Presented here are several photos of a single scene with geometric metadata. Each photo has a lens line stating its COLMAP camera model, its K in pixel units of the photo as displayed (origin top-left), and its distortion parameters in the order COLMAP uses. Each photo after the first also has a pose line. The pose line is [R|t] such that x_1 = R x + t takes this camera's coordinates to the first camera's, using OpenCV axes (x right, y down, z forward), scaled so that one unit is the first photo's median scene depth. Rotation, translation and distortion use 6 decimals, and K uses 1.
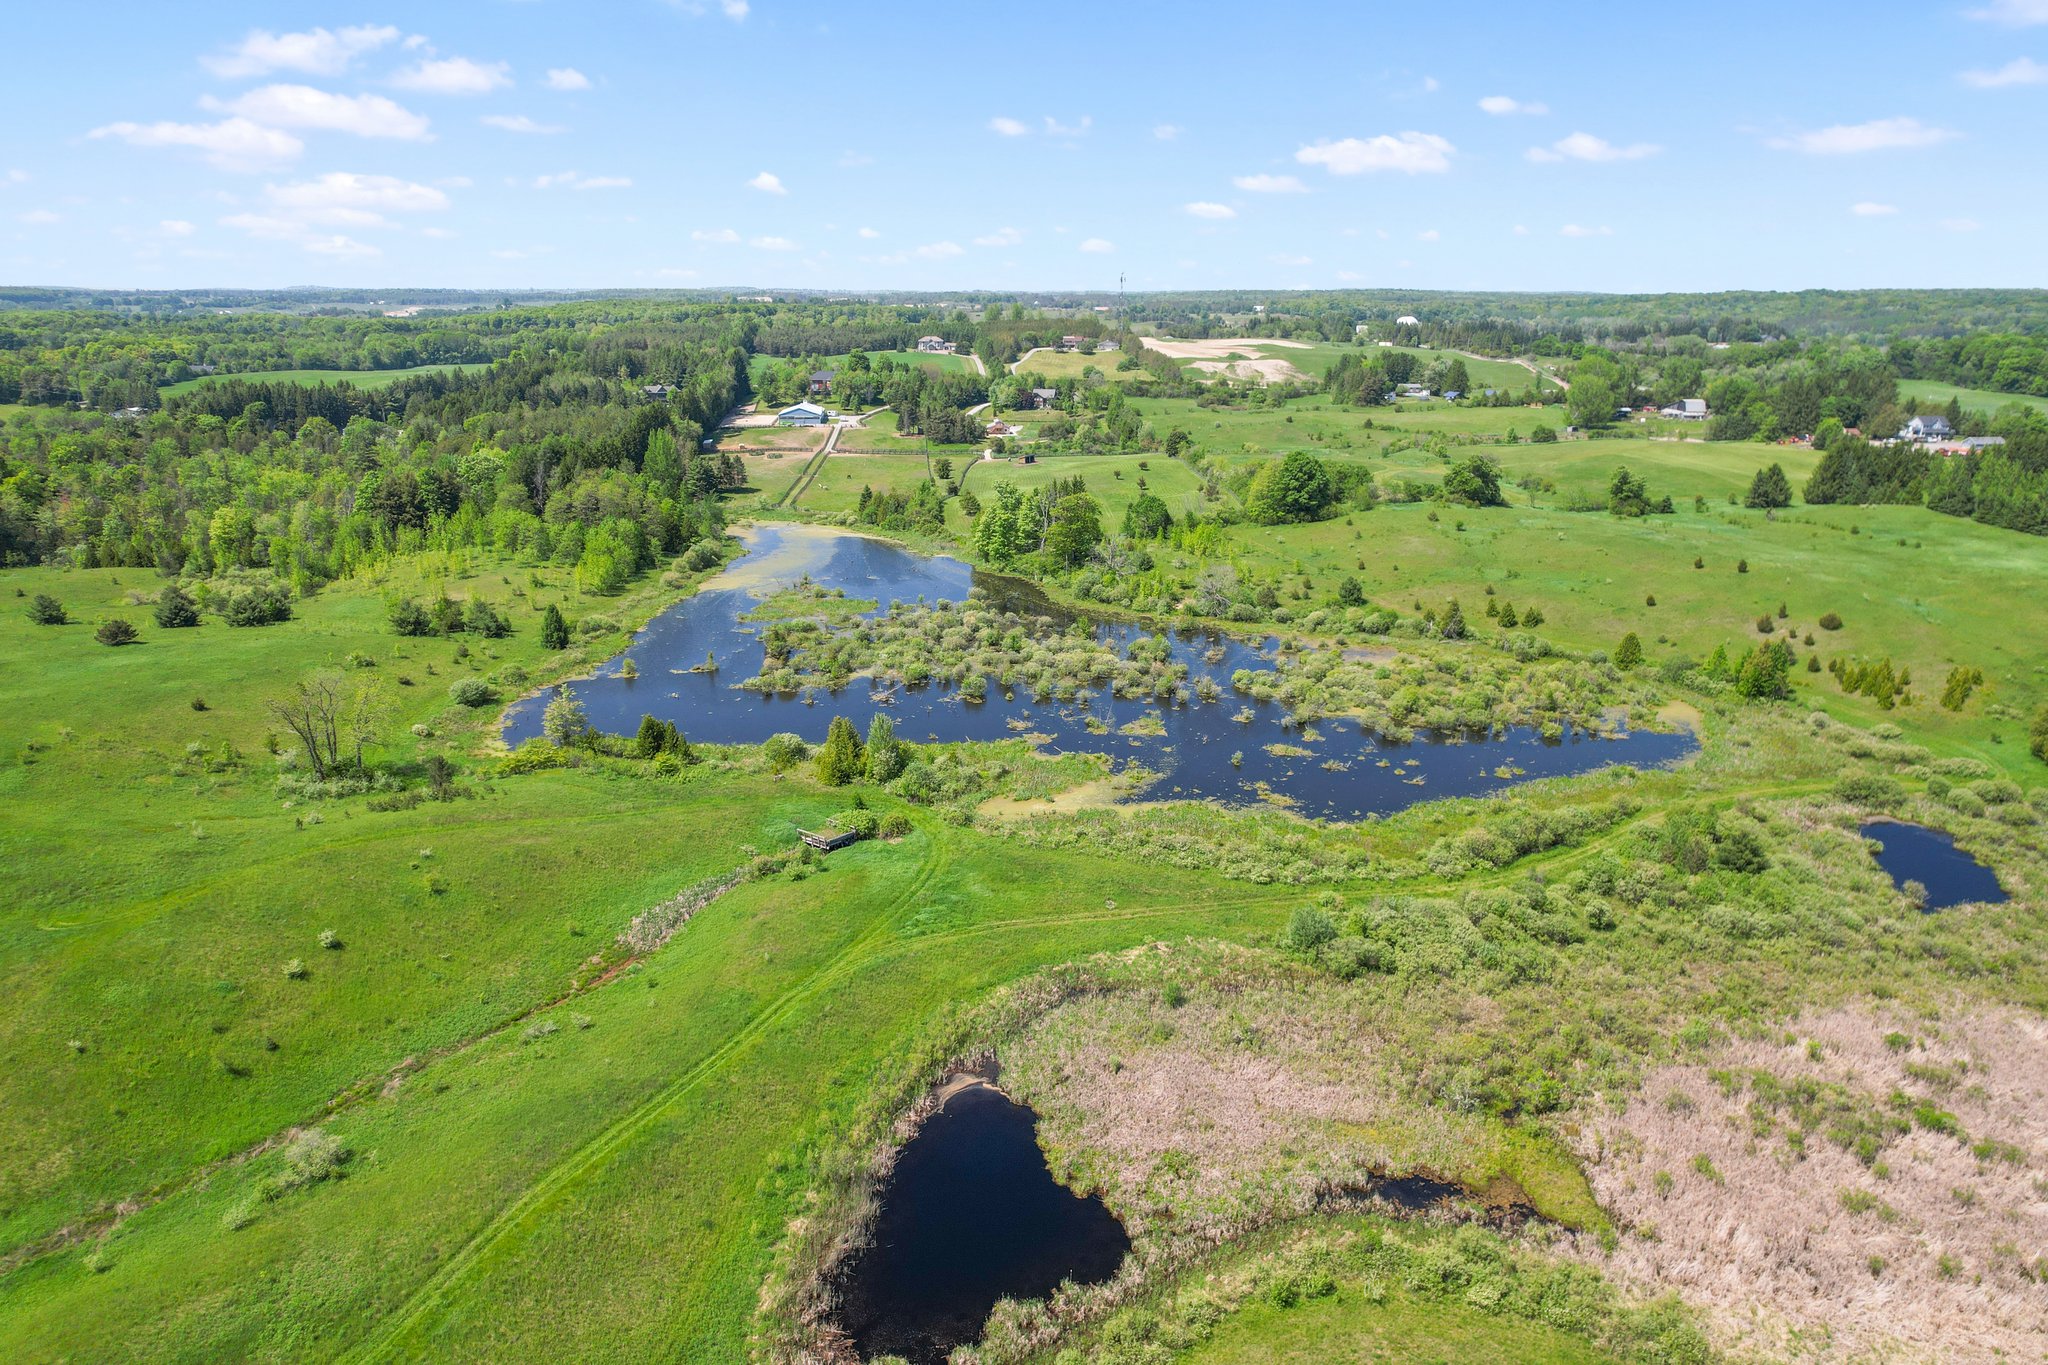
lens RADIAL K [[1308.7, 0, 1025.5], [0, 1308.7, 680.8], [0, 0, 1]] dist [-0.076177, 0.070679]
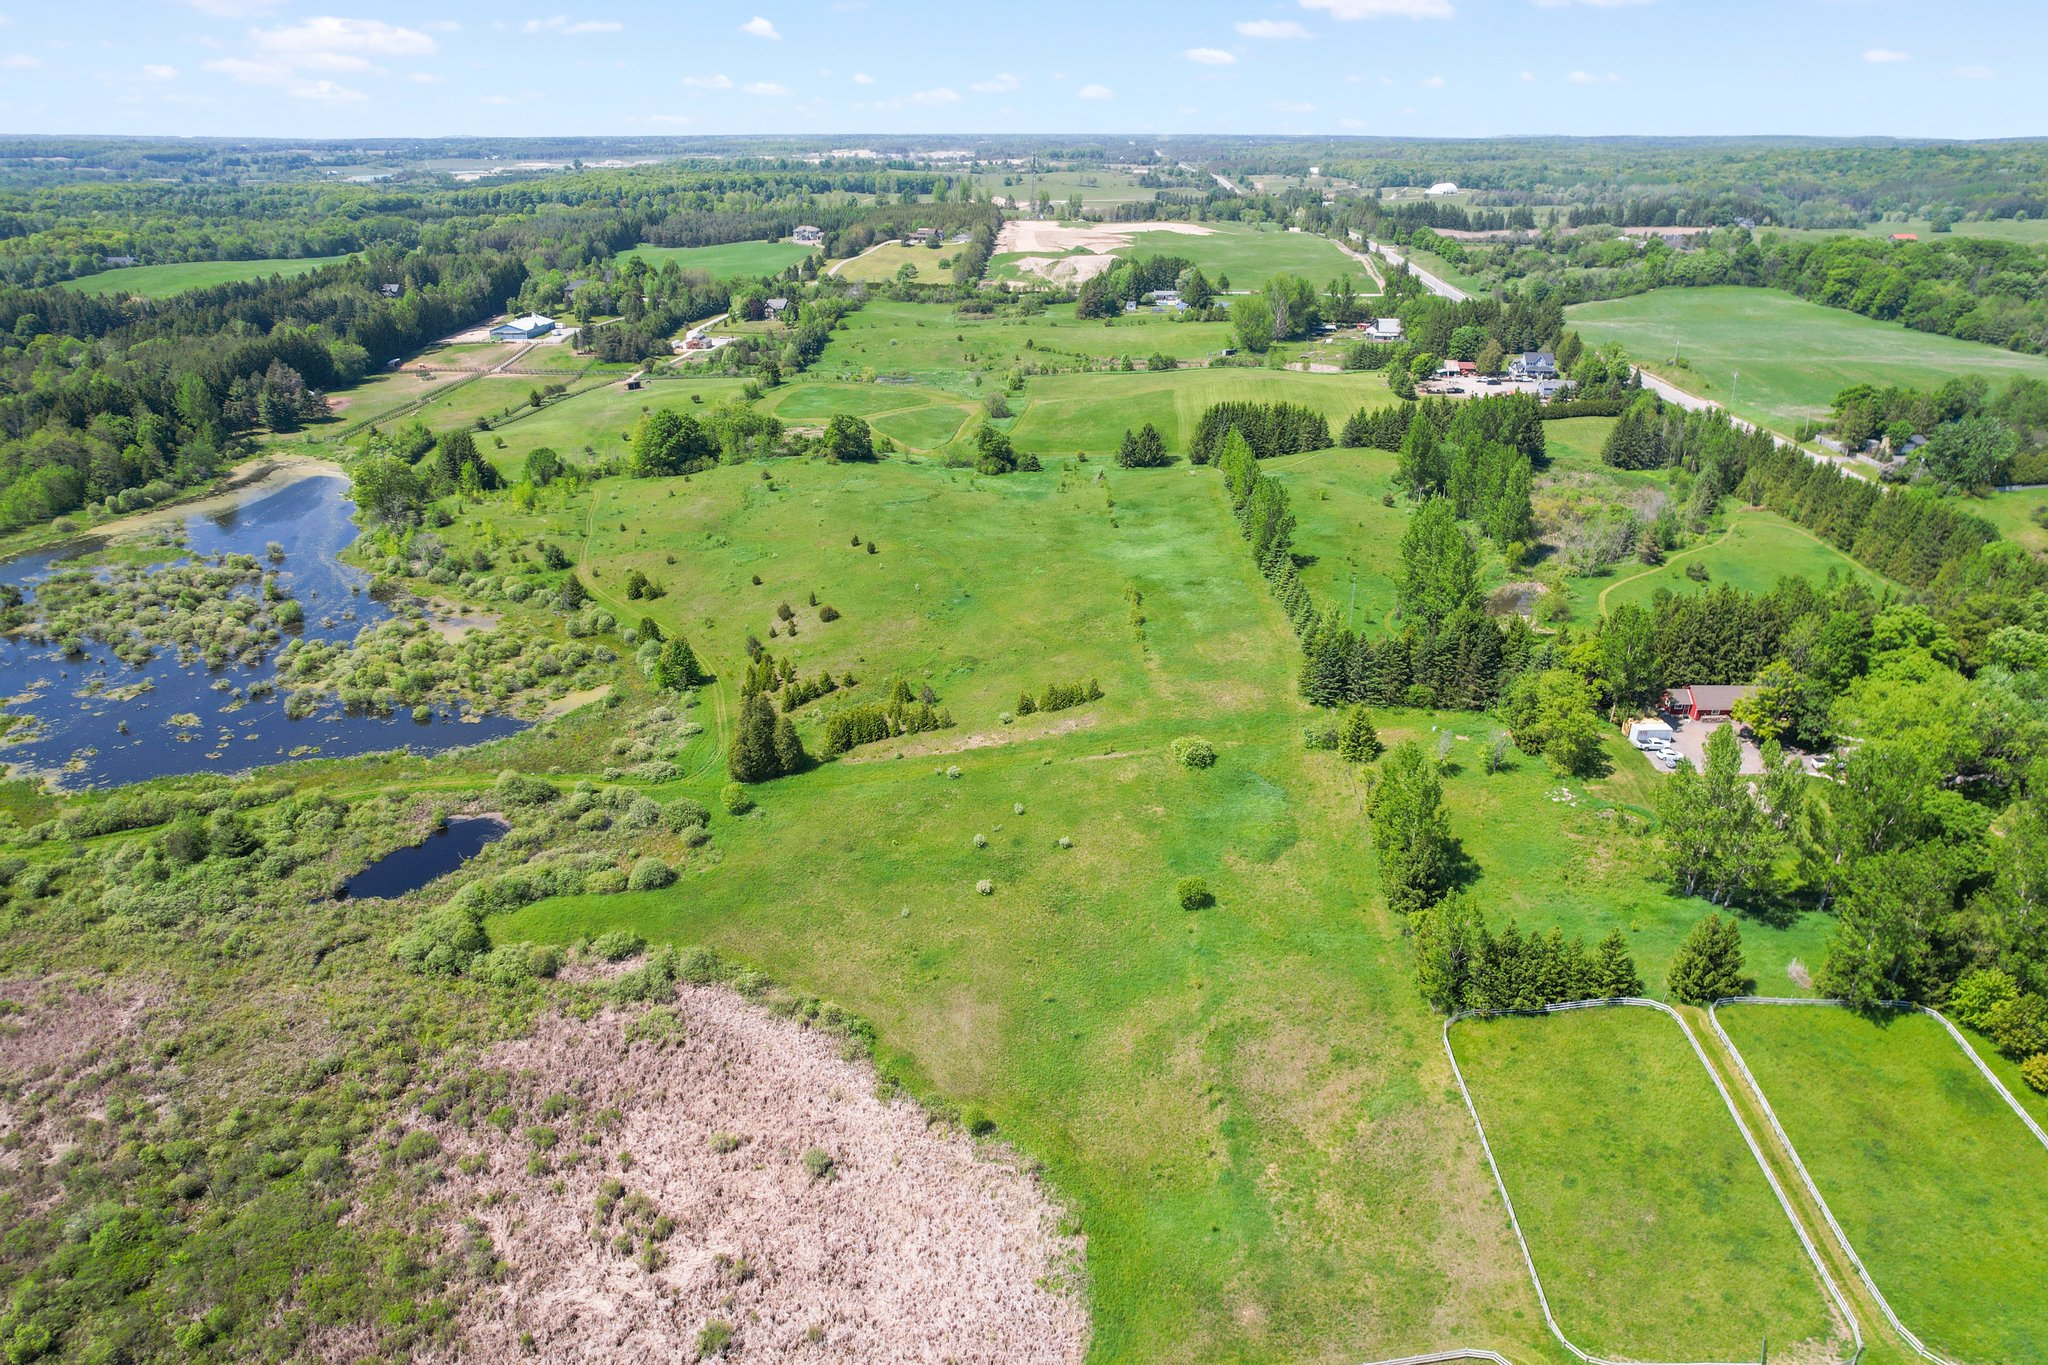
lens RADIAL K [[1317.2, 0, 1026.0], [0, 1317.2, 689.6], [0, 0, 1]] dist [-0.083878, 0.080207]
pose [[0.990819, 0.048132, -0.126341, 0.411372], [-0.033231, 0.992516, 0.117505, -0.051930], [0.131051, -0.112228, 0.985003, -0.032228]]
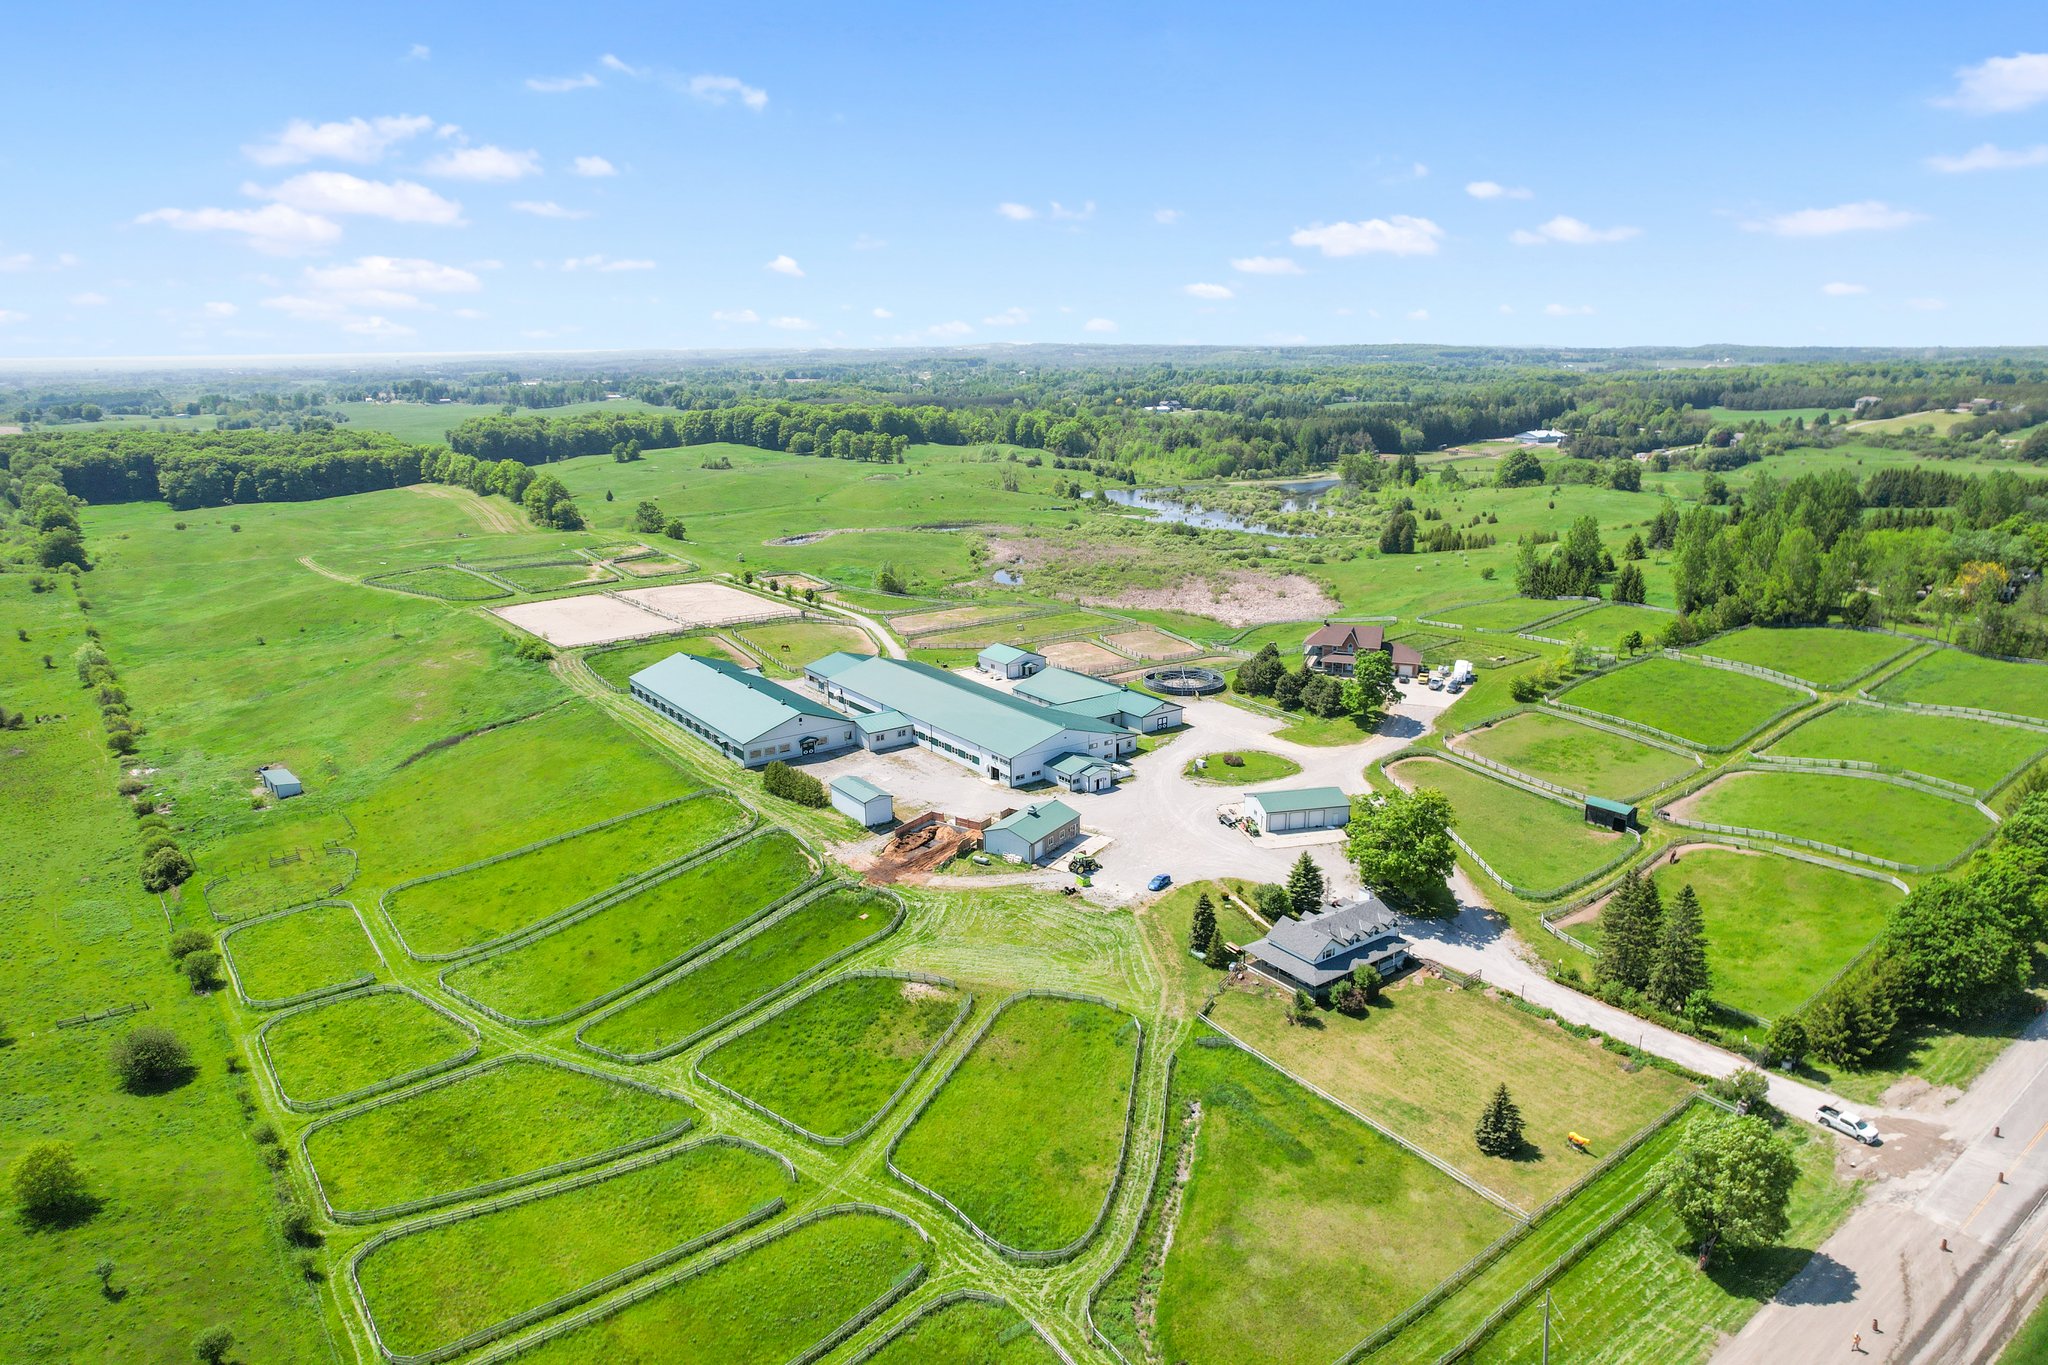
lens RADIAL K [[1308.7, 0, 1025.5], [0, 1308.7, 680.8], [0, 0, 1]] dist [-0.076177, 0.070679]
pose [[0.523253, 0.203737, -0.827465, 0.871812], [-0.236626, 0.967553, 0.088597, 0.084038], [0.818666, 0.149441, 0.554484, -0.305915]]
